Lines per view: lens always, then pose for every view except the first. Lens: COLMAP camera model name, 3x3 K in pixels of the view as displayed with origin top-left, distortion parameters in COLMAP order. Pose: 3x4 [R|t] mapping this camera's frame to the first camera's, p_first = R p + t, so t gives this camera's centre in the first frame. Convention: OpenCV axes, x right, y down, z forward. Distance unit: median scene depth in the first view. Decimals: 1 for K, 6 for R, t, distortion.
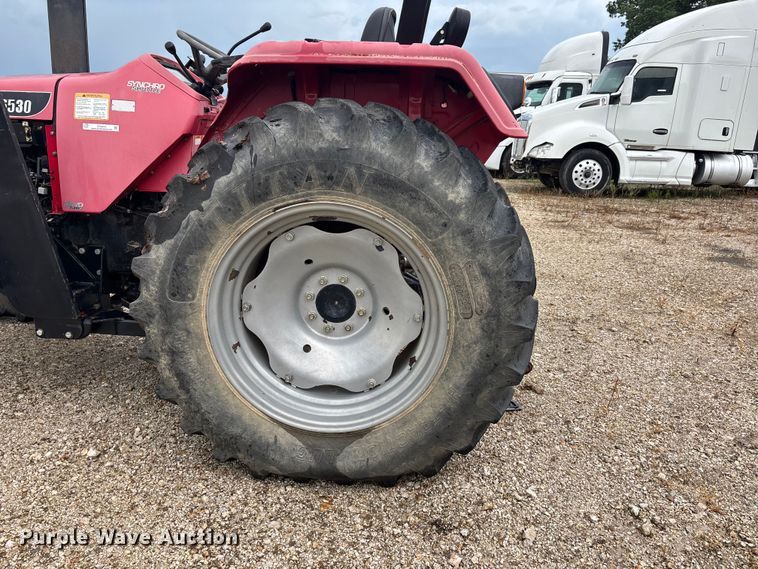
lens RADIAL K [[567.3, 0, 374.6], [0, 567.3, 281.9], [0, 0, 1]] dist [0.030266, -0.002392]
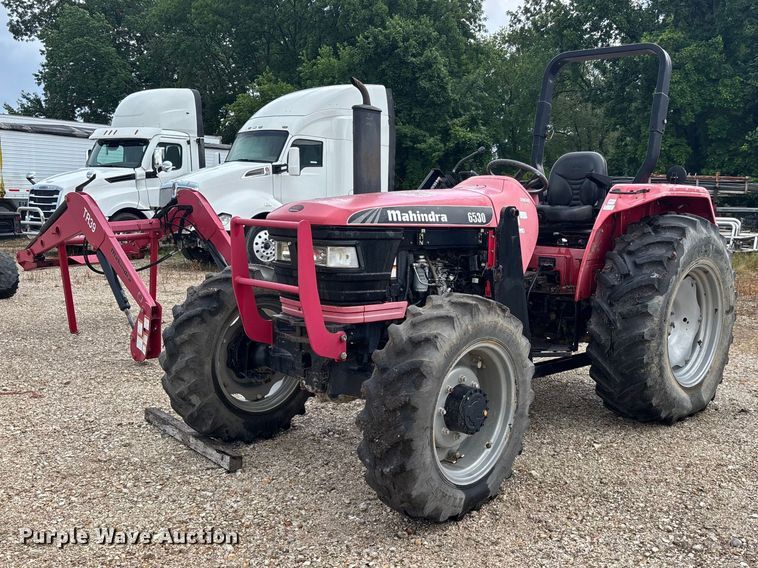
lens RADIAL K [[807.9, 0, 408.9], [0, 807.9, 299.2], [0, 0, 1]] dist [0.018779, 0.002388]
pose [[0.626091, -0.106738, 0.772410, -2.553771], [0.195186, 0.980503, -0.022718, -0.130152], [-0.754925, 0.164987, 0.634718, -0.032032]]
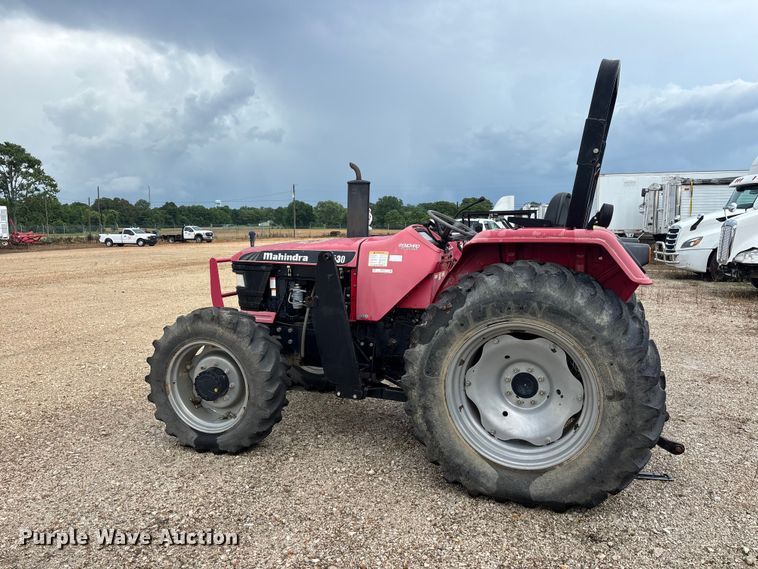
lens RADIAL K [[572.5, 0, 379.0], [0, 572.5, 284.5], [0, 0, 1]] dist [0.037799, -0.050076]
pose [[0.945578, 0.003339, -0.325379, 0.066143], [-0.055620, 0.986890, -0.151510, 0.026890], [0.320608, 0.161362, 0.933367, -0.649968]]
